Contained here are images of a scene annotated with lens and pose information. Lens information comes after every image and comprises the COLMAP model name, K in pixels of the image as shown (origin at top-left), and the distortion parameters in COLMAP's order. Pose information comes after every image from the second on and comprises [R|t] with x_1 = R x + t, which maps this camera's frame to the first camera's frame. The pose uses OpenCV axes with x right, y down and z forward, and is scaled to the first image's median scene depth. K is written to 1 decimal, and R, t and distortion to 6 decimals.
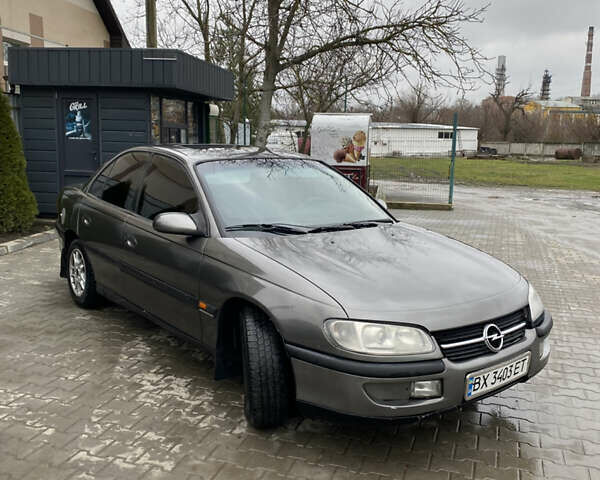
lens RADIAL K [[601.0, 0, 285.8], [0, 601.0, 239.1], [0, 0, 1]] dist [0.165320, -0.361764]
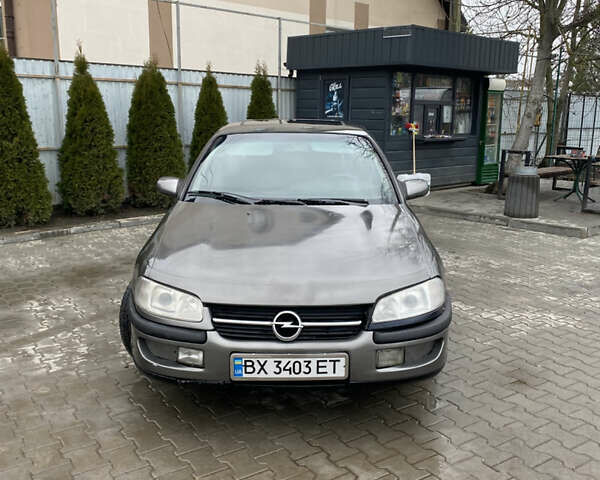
lens RADIAL K [[601.0, 0, 285.8], [0, 601.0, 239.1], [0, 0, 1]] dist [0.165320, -0.361764]
pose [[0.784815, 0.121401, -0.607723, 0.731400], [-0.101584, 0.992562, 0.067092, -0.025969], [0.611348, 0.009080, 0.791310, 0.223741]]
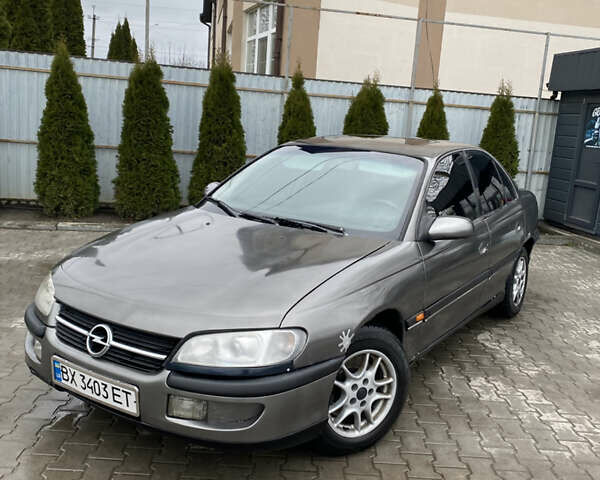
lens RADIAL K [[605.2, 0, 300.0], [0, 605.2, 240.0], [0, 0, 1]] dist [0.009422, -0.005311]
pose [[0.328261, 0.186926, -0.925907, 0.981258], [-0.217372, 0.968865, 0.118533, -0.110743], [0.919236, 0.162356, 0.358673, 0.773613]]
